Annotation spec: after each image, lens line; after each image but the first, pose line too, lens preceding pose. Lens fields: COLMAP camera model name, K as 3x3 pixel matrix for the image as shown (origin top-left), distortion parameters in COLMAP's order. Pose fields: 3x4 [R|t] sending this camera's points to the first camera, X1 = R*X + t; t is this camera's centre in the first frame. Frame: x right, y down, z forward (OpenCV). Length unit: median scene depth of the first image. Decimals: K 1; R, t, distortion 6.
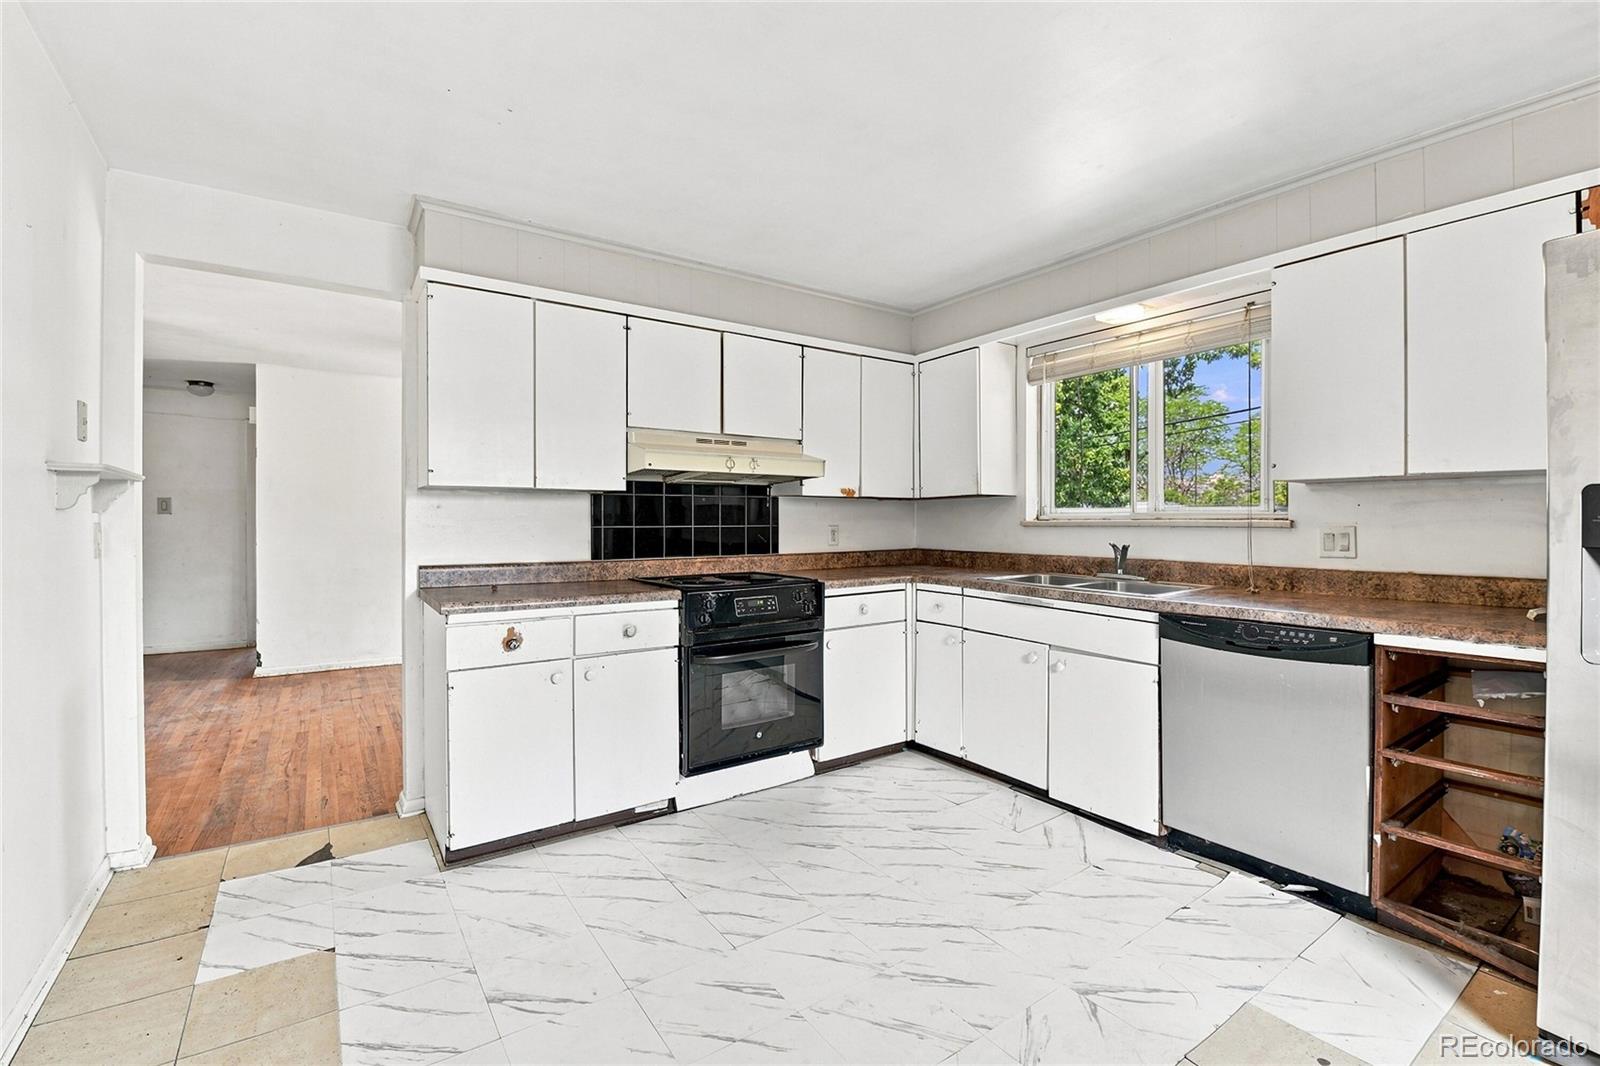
lens RADIAL K [[702.6, 0, 803.9], [0, 702.6, 520.9], [0, 0, 1]] dist [-0.018239, -0.004006]
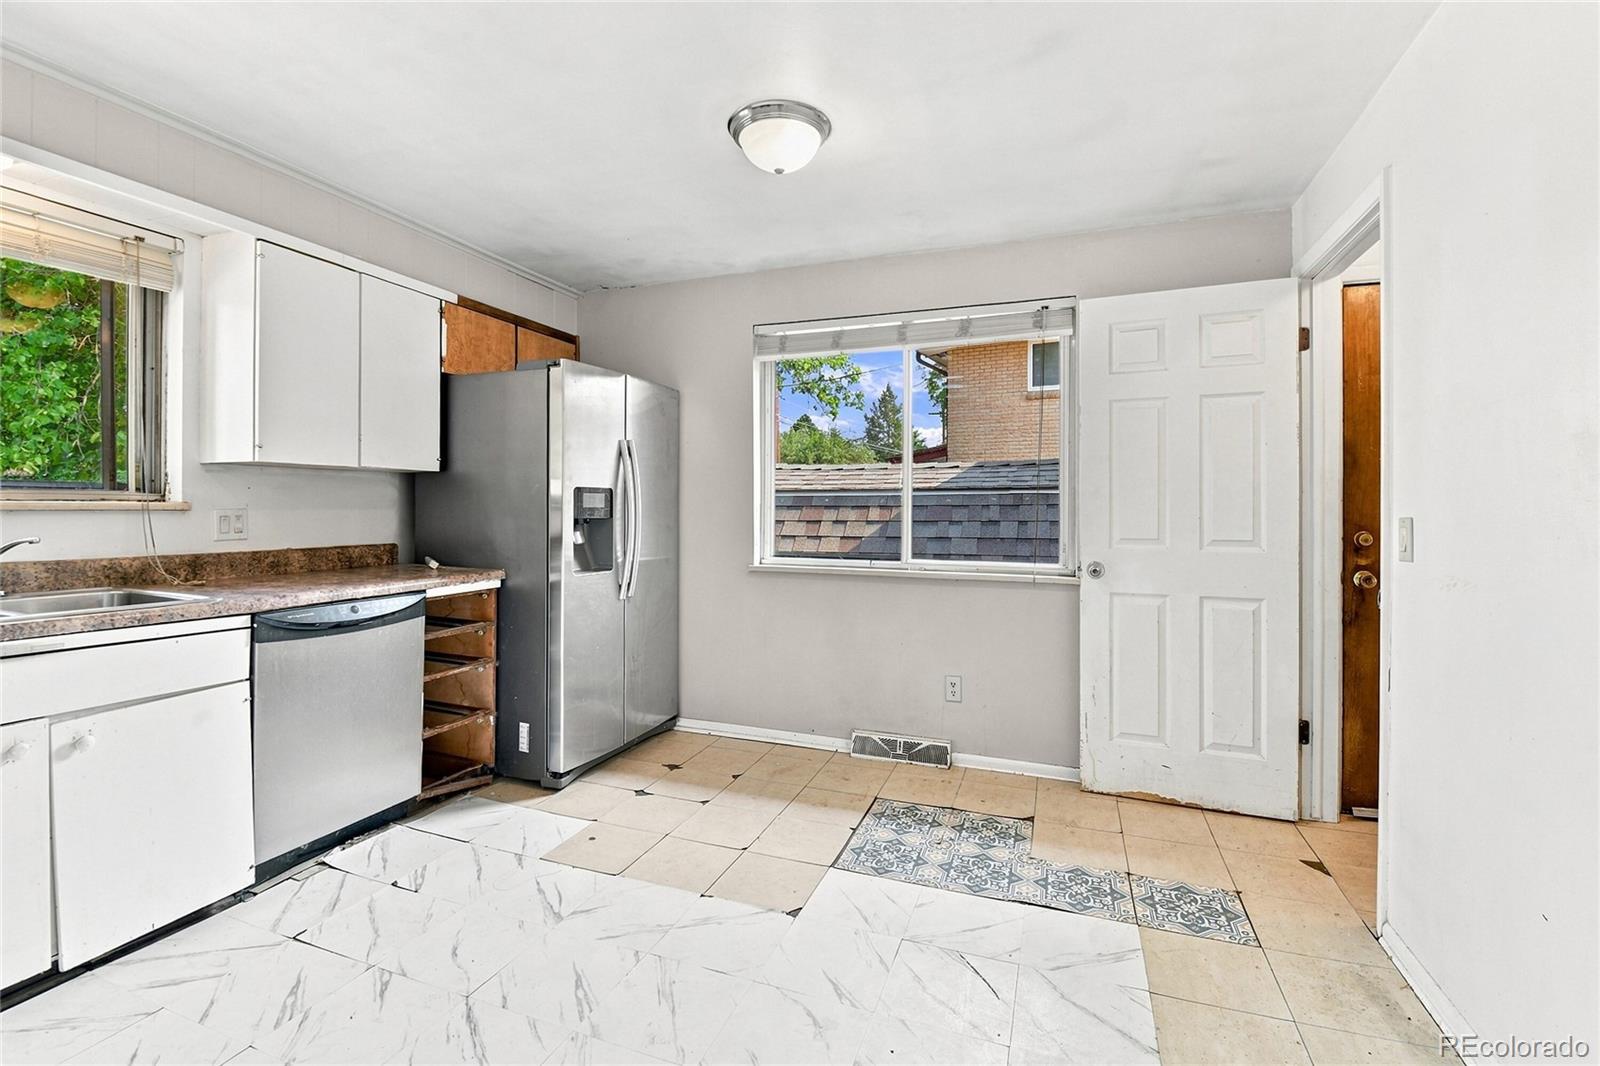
lens RADIAL K [[702.6, 0, 799.2], [0, 702.6, 506.9], [0, 0, 1]] dist [-0.018239, -0.004006]
pose [[-0.567460, -0.005279, 0.823384, -0.495529], [-0.005853, 0.999980, 0.002378, -0.001714], [-0.823380, -0.003470, -0.567480, 0.864696]]
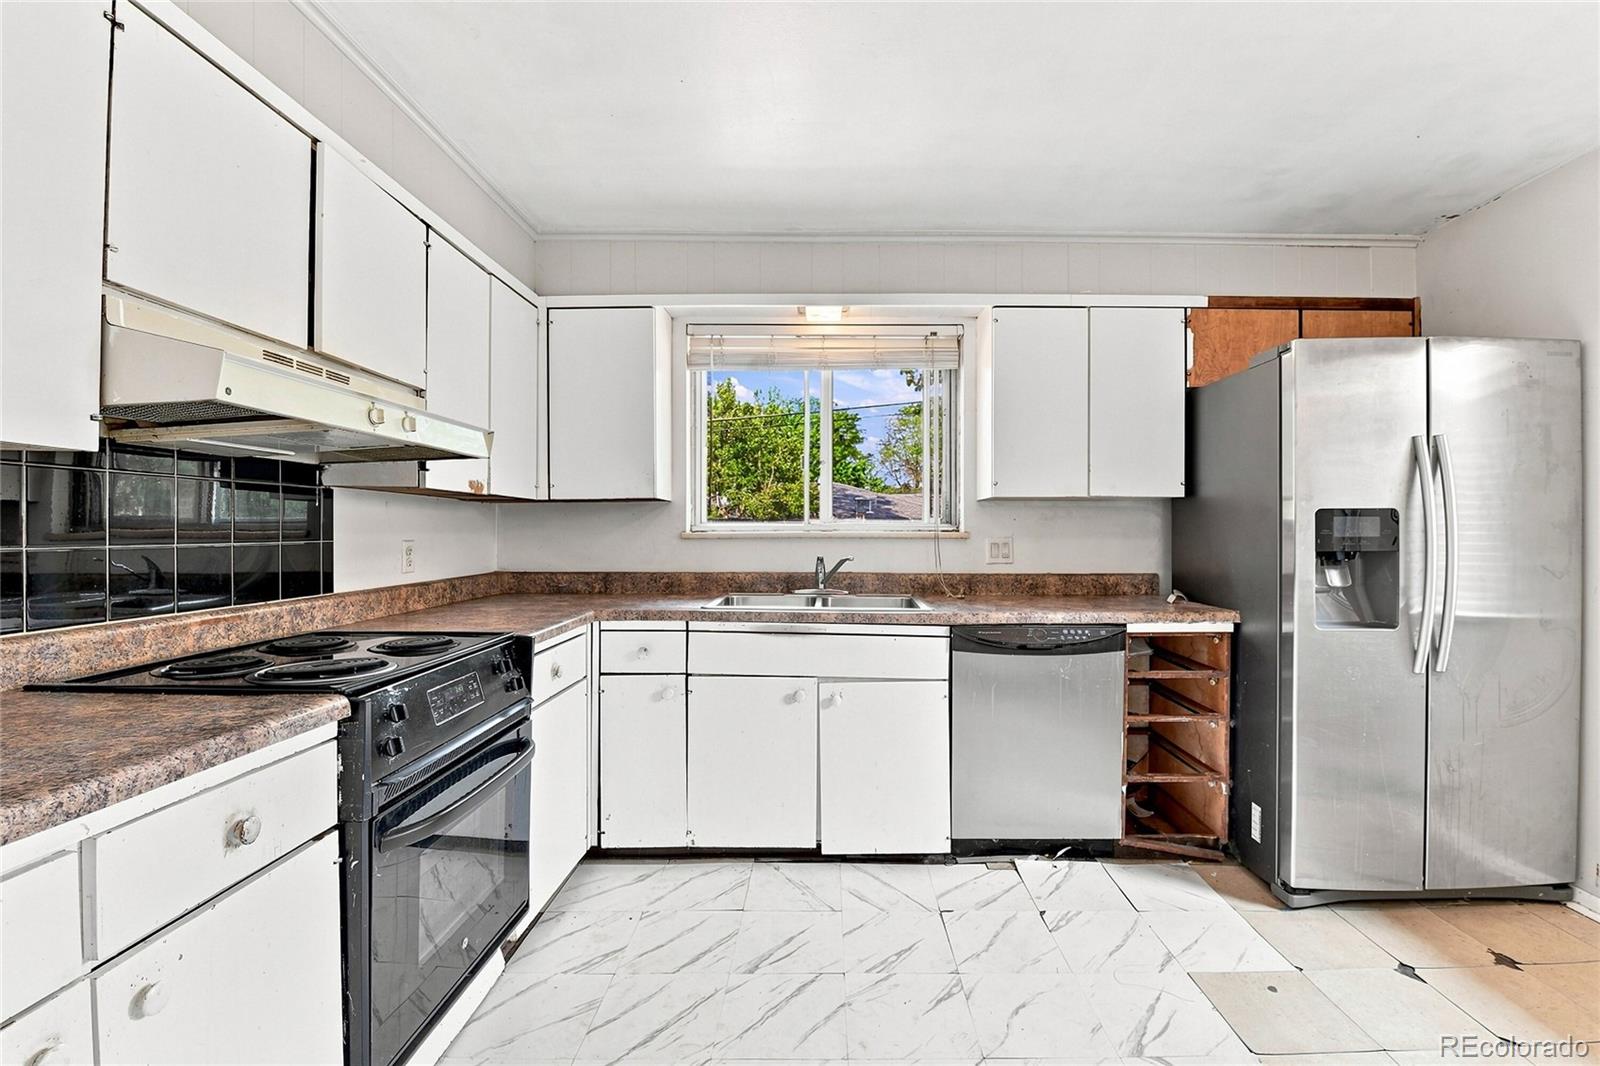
lens RADIAL K [[702.6, 0, 833.1], [0, 702.6, 532.9], [0, 0, 1]] dist [-0.018239, -0.004006]
pose [[0.565935, -0.001305, 0.824449, -0.370856], [-0.000404, 0.999998, 0.001860, -0.001428], [-0.824450, -0.001386, 0.565934, 0.534950]]
